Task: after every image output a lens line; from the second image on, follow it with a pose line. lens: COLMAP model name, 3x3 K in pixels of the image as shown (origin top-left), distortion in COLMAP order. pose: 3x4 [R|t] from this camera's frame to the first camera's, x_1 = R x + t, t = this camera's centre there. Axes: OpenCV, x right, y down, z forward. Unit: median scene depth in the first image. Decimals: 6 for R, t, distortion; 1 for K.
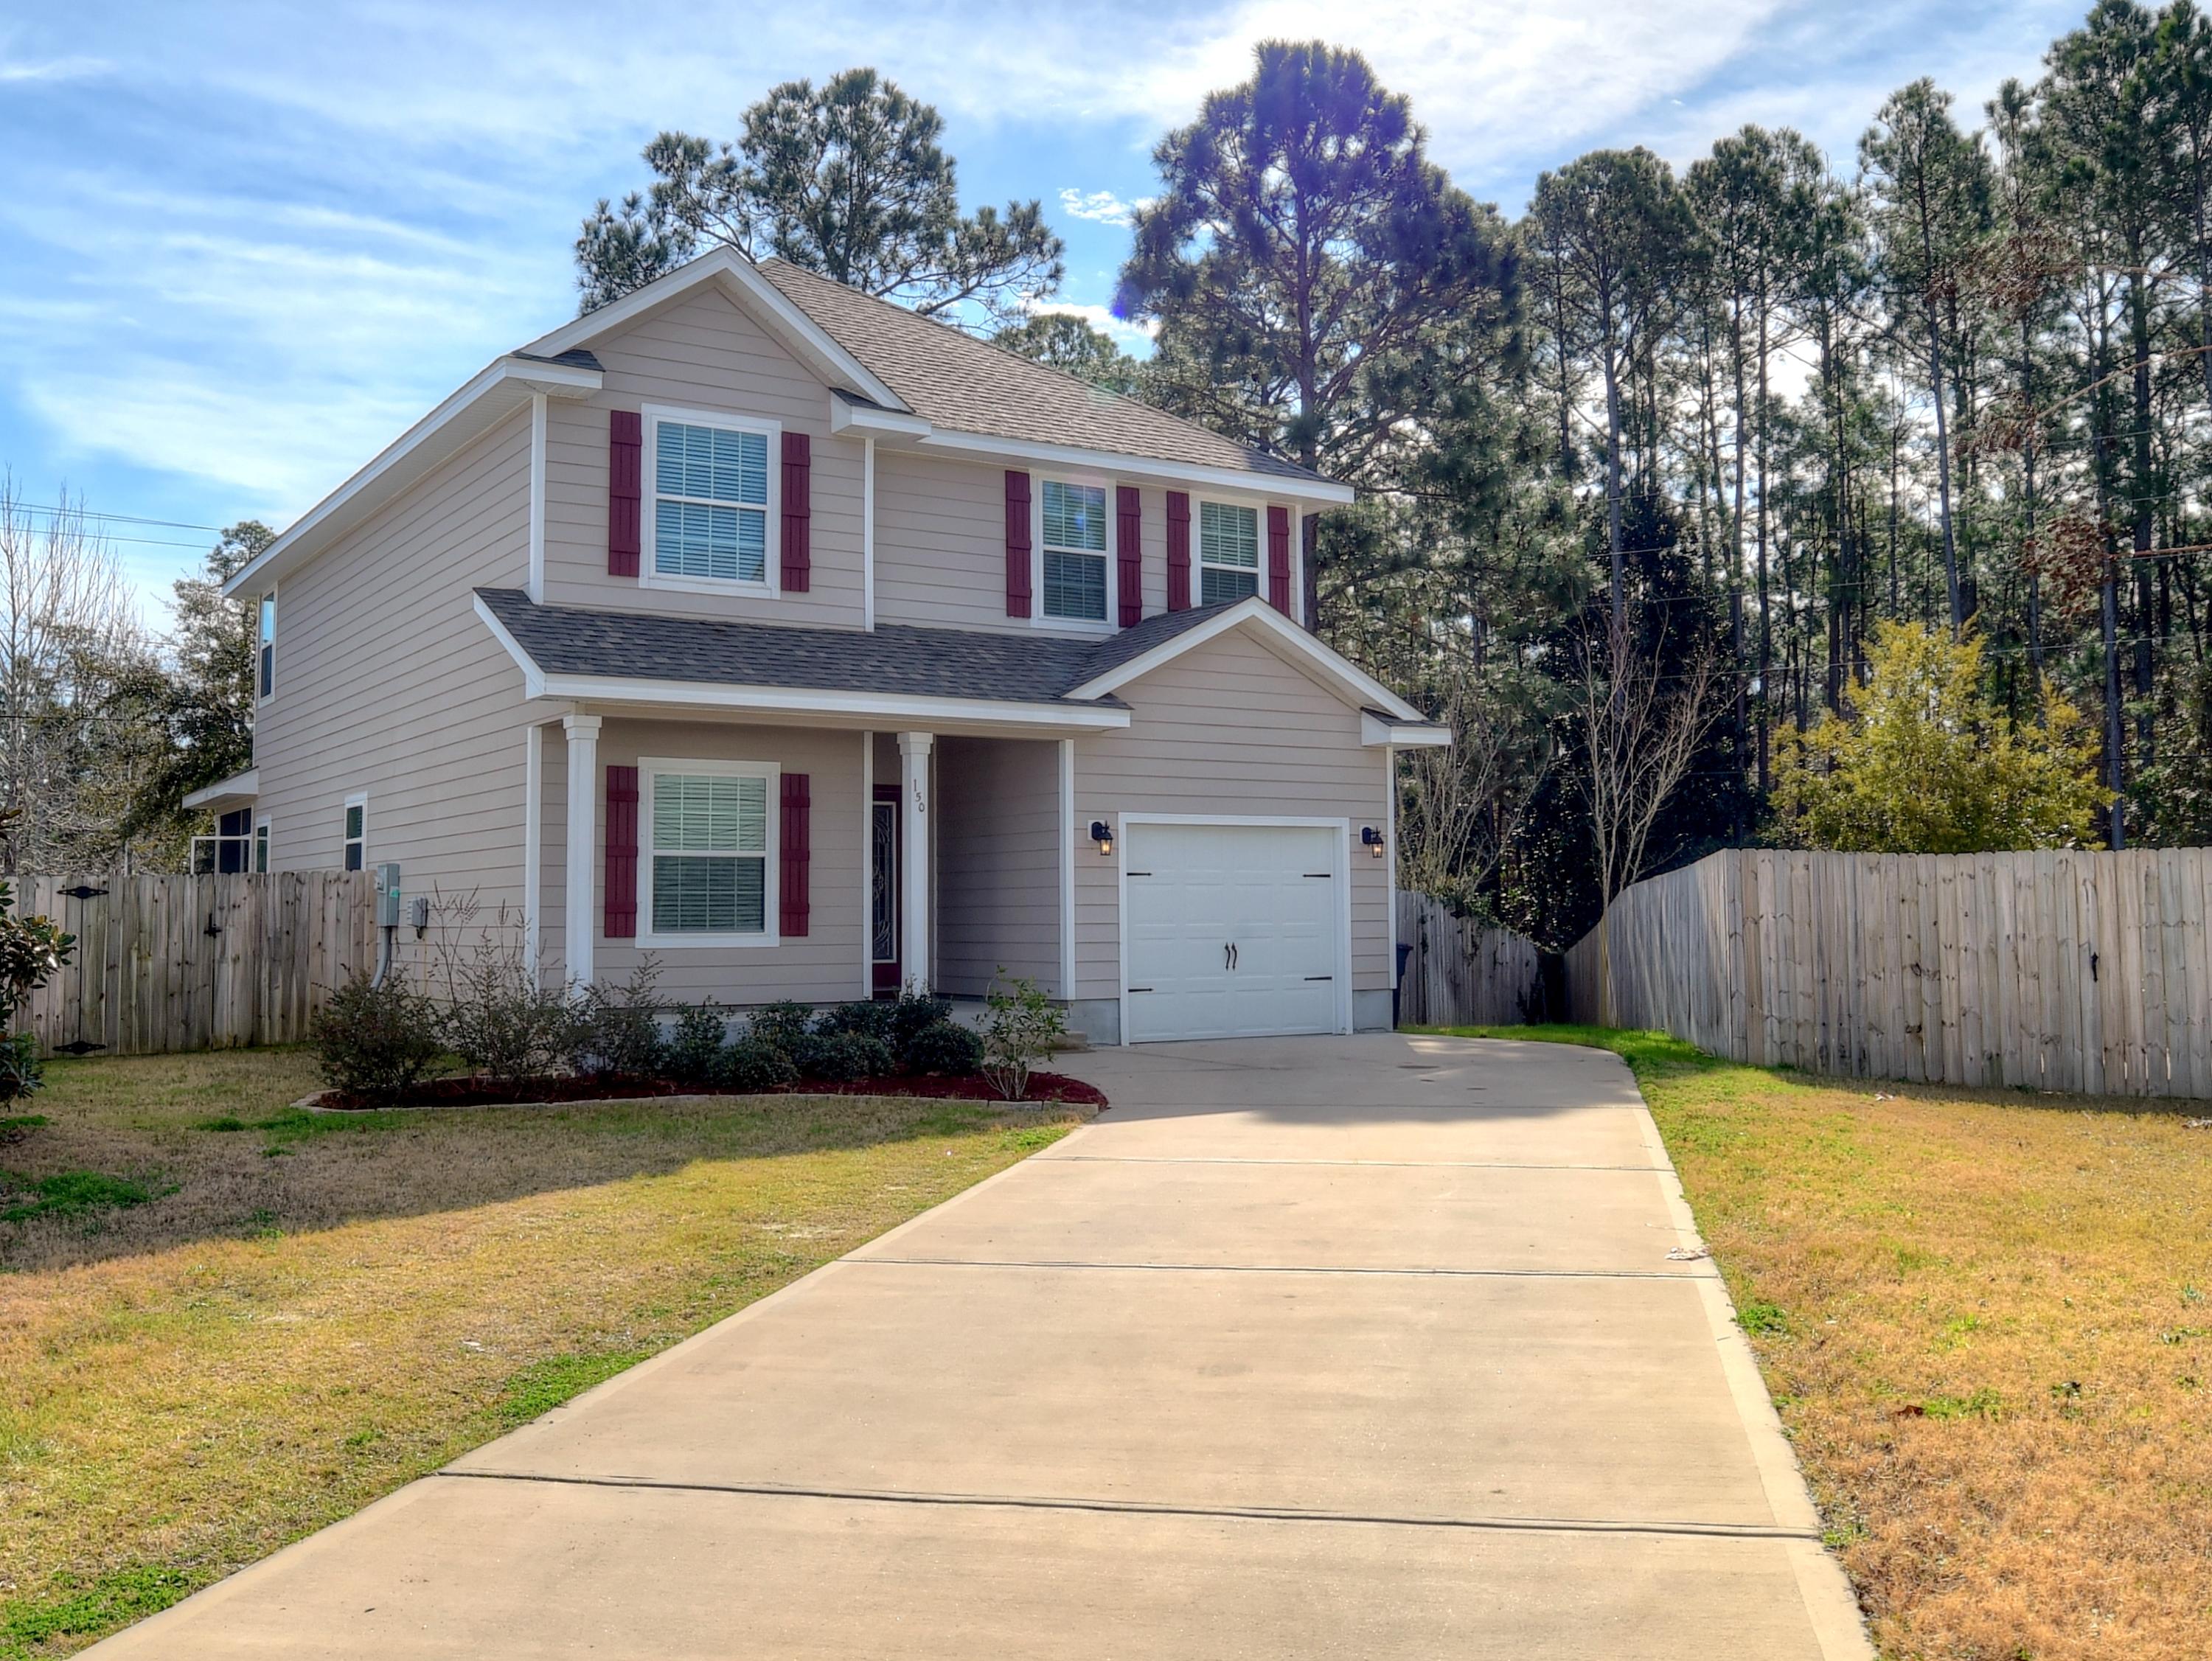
lens RADIAL K [[2046.9, 0, 1106.0], [0, 2046.9, 830.5], [0, 0, 1]] dist [-0.062654, 0.002684]
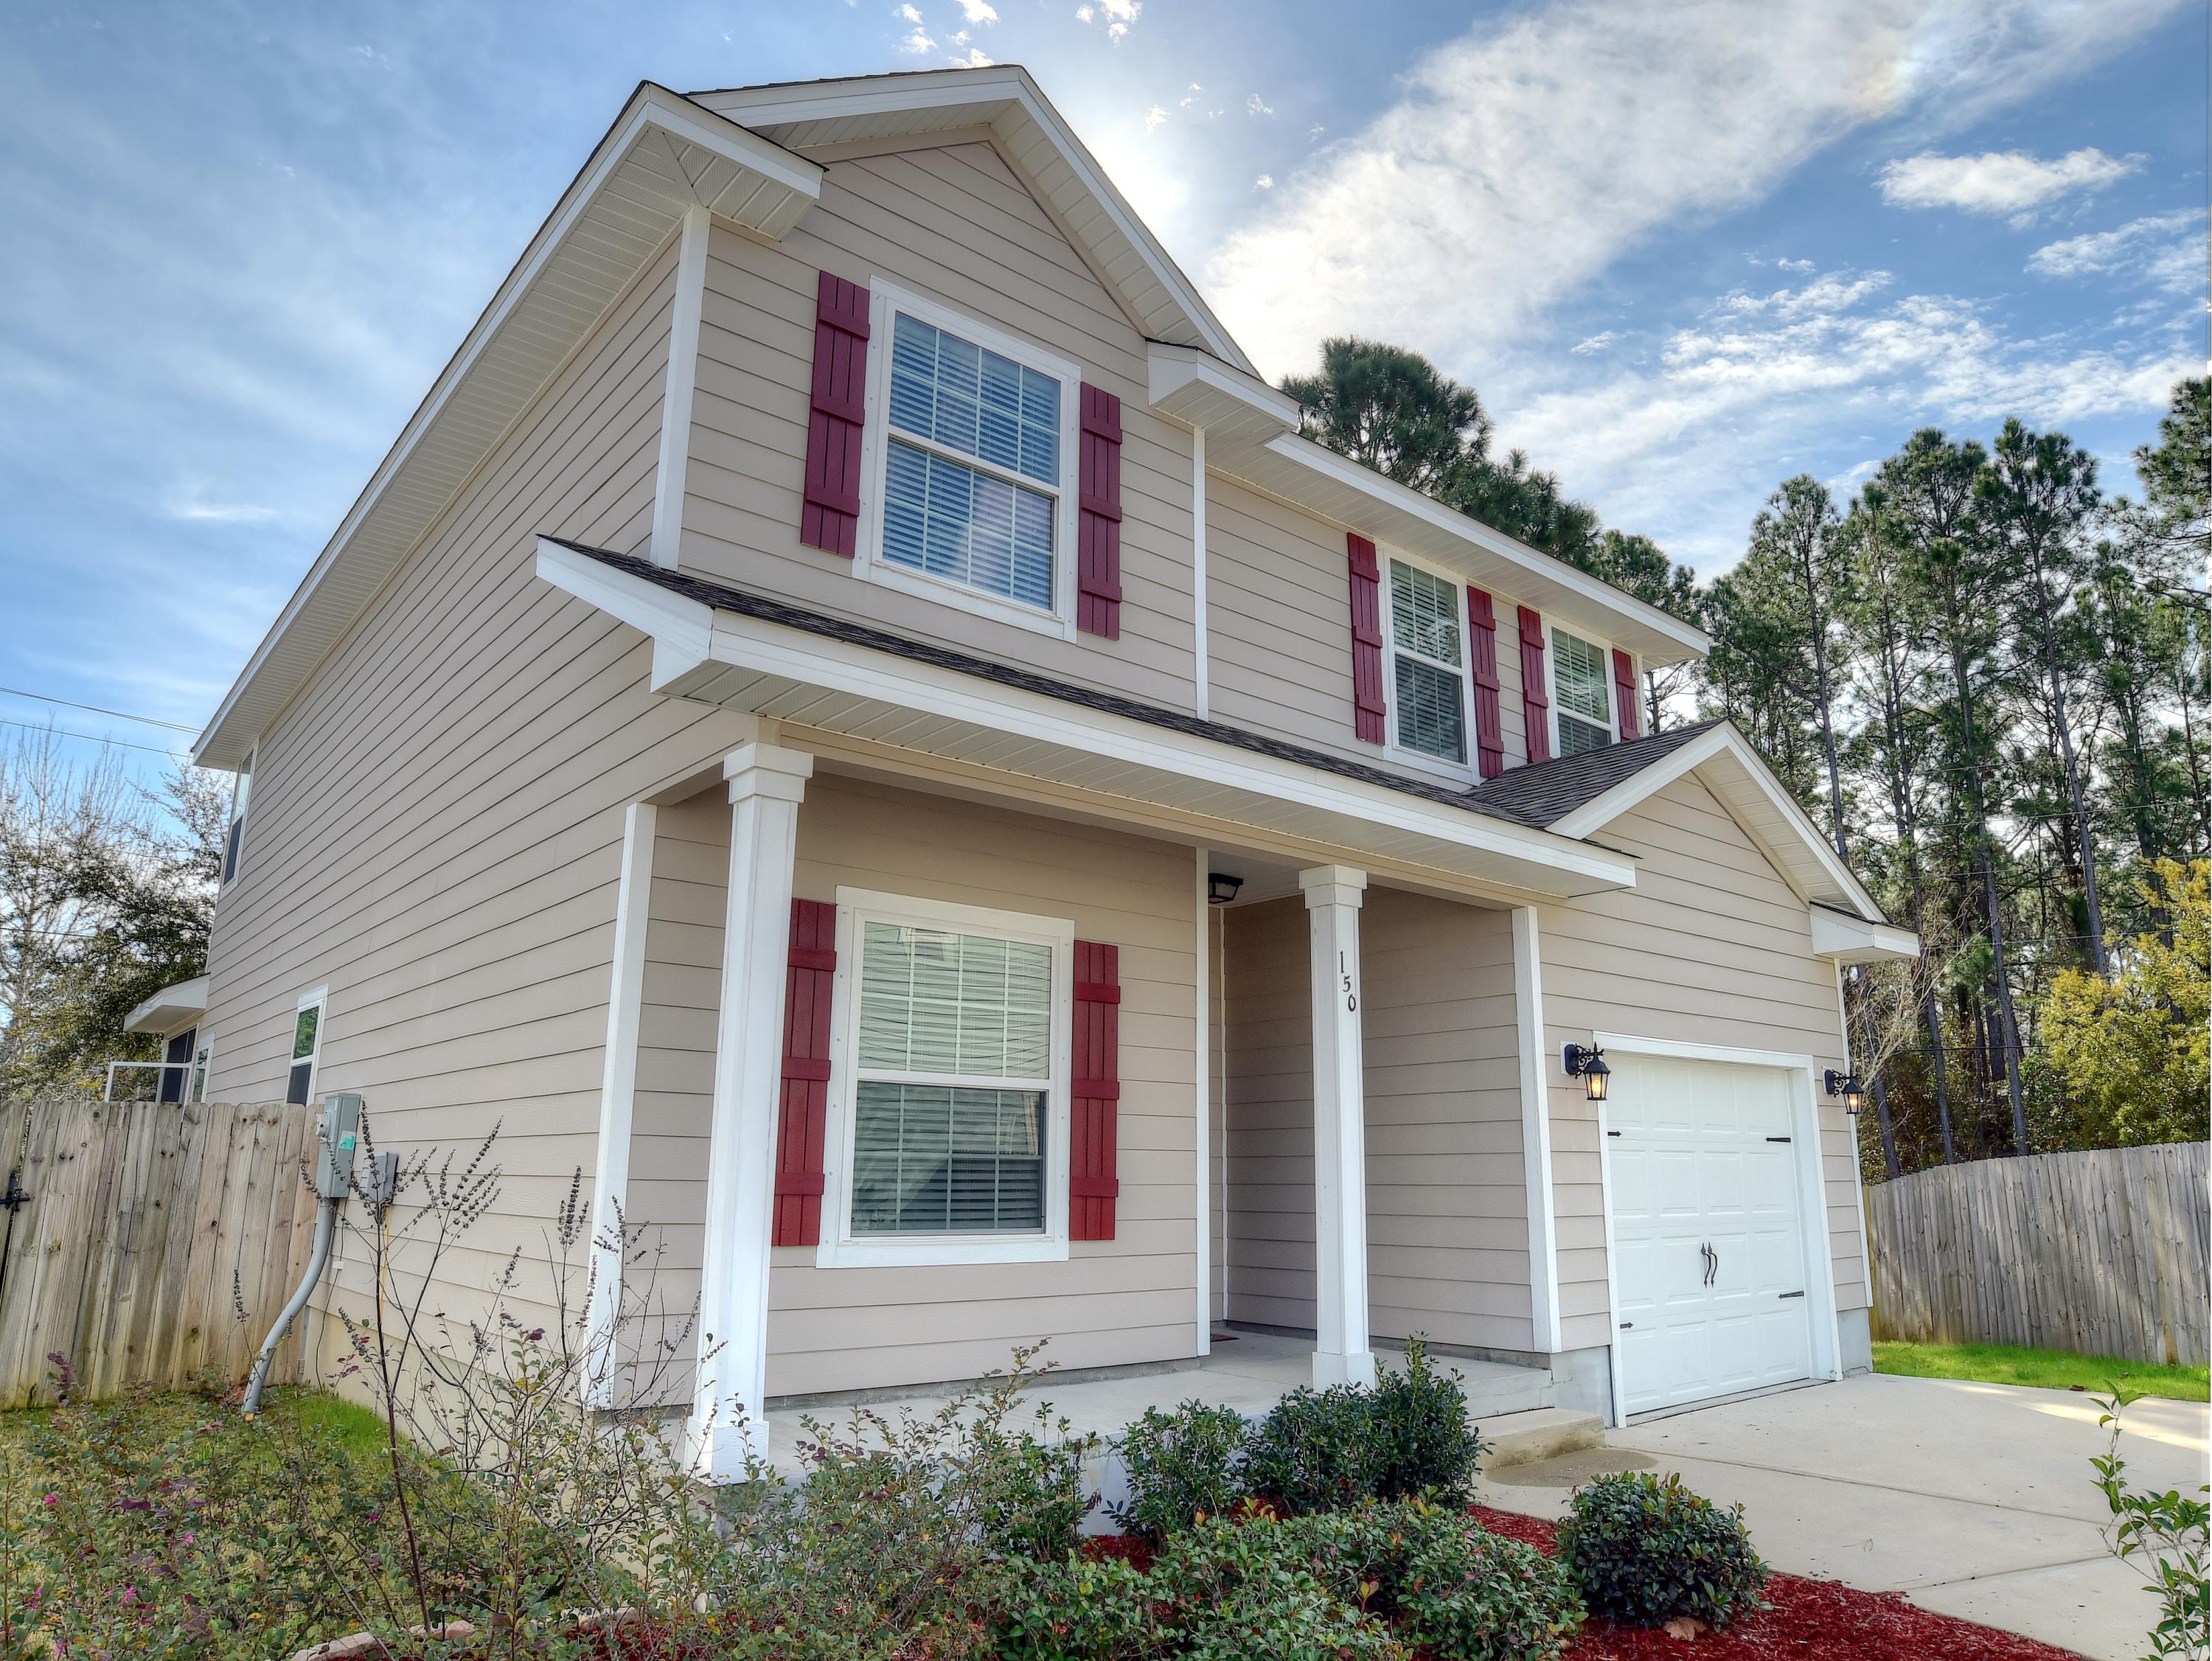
lens RADIAL K [[1423.0, 0, 1114.6], [0, 1423.0, 860.9], [0, 0, 1]] dist [-0.051704, 0.003894]
pose [[0.993350, 0.038208, 0.108611, -0.187043], [-0.018911, 0.984663, -0.173440, 0.017614], [-0.113572, 0.170233, 0.978837, 0.601984]]
